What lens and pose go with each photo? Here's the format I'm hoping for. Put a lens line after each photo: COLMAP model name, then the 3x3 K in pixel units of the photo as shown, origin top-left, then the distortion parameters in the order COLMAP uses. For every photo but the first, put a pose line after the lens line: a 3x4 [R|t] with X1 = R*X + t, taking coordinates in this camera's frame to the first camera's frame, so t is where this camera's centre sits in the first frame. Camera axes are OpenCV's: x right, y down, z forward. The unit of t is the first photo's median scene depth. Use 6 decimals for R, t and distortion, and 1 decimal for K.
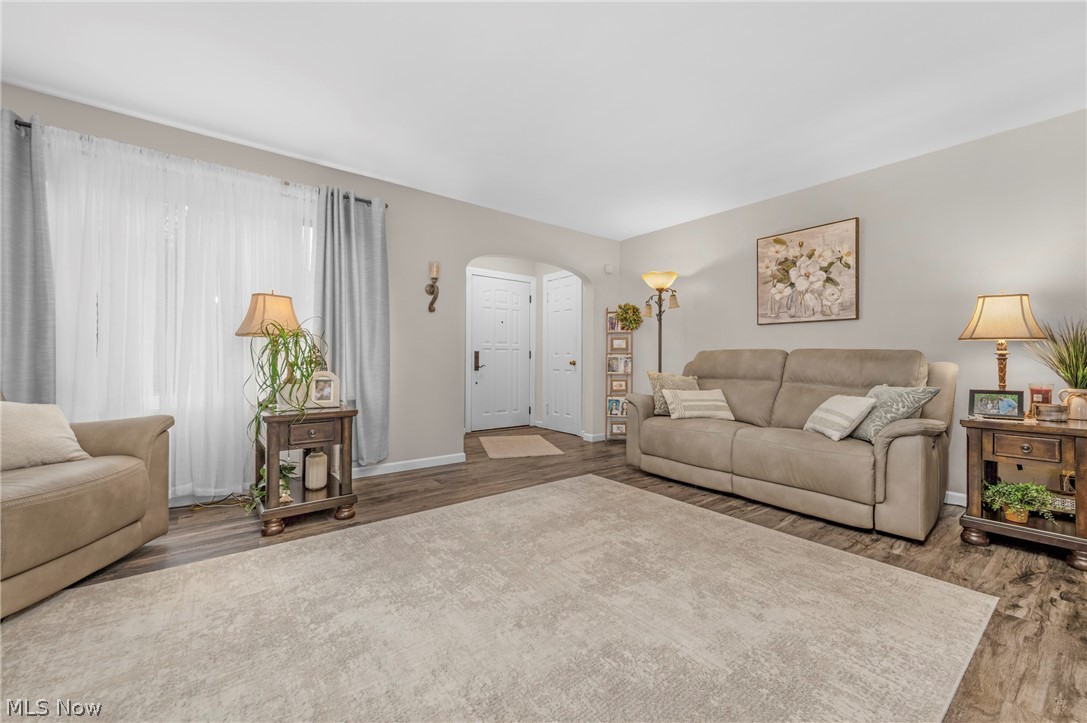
lens RADIAL K [[426.0, 0, 547.2], [0, 426.0, 358.0], [0, 0, 1]] dist [0.014398, -0.002768]
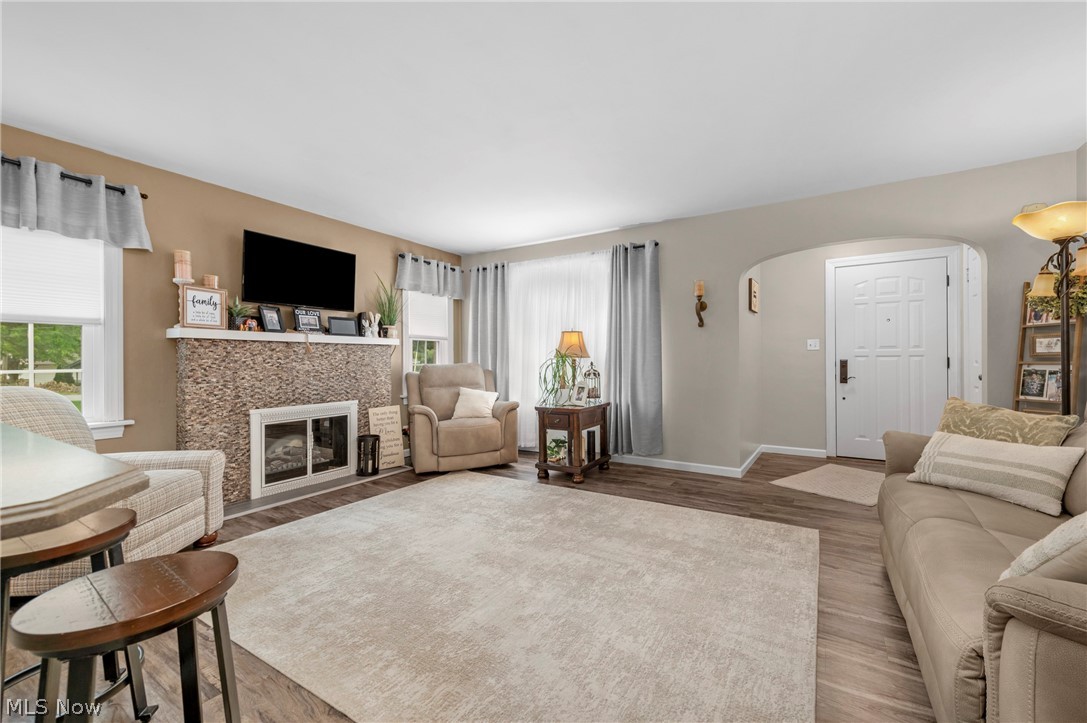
lens RADIAL K [[426.0, 0, 562.5], [0, 426.0, 360.3], [0, 0, 1]] dist [0.014398, -0.002768]
pose [[0.372024, -0.008486, -0.928184, 0.773171], [0.011672, 0.999922, -0.004464, -0.033029], [0.928150, -0.009173, 0.372094, 0.375601]]
